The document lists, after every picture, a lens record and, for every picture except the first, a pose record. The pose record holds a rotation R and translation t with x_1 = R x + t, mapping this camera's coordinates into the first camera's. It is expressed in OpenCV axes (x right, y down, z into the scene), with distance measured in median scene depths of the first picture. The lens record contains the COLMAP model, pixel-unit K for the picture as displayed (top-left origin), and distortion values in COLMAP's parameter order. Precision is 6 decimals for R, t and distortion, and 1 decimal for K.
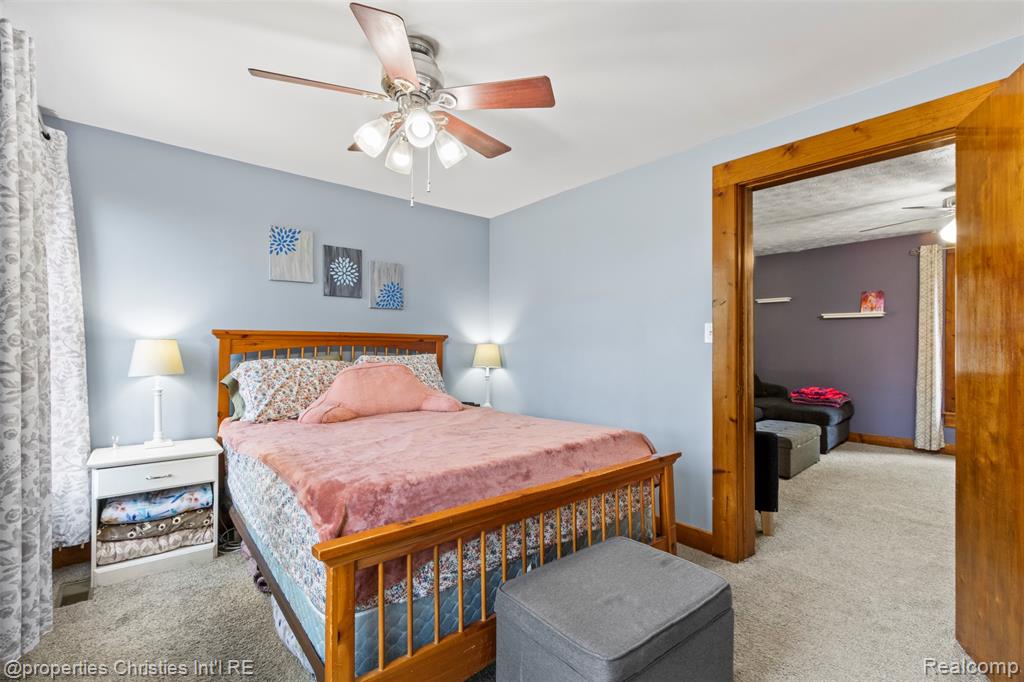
lens RADIAL K [[468.5, 0, 511.7], [0, 468.5, 345.0], [0, 0, 1]] dist [0.004914, -0.003245]
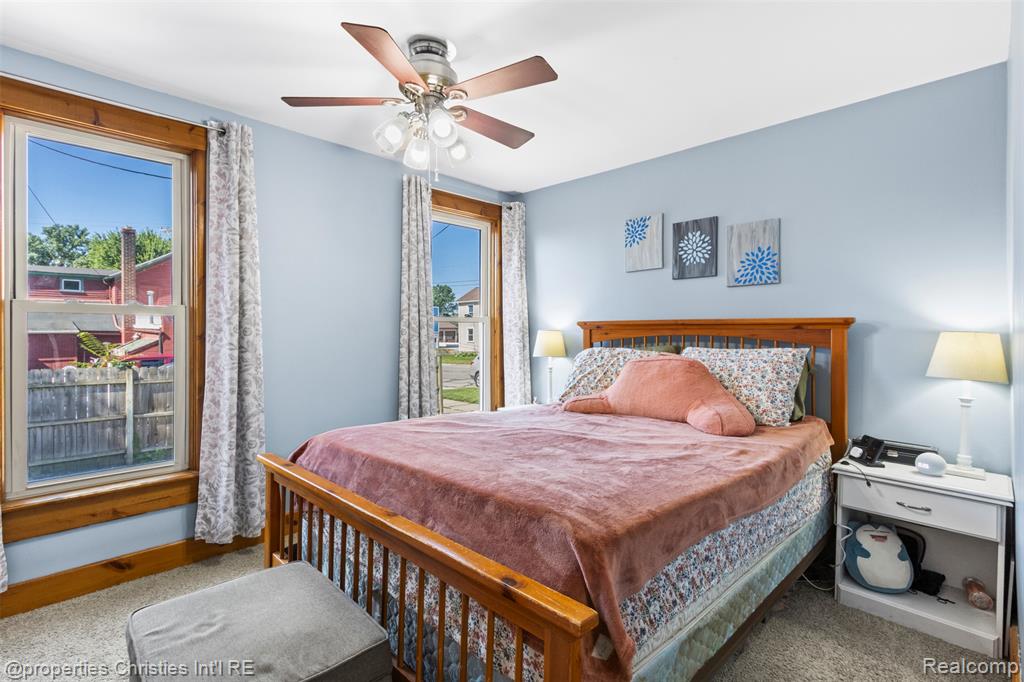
lens RADIAL K [[468.5, 0, 508.7], [0, 468.5, 336.7], [0, 0, 1]] dist [0.004914, -0.003245]
pose [[0.100911, 0.001819, -0.994894, 0.459224], [-0.002400, 0.999996, 0.001585, 0.003976], [0.994893, 0.002228, 0.100915, 0.579682]]
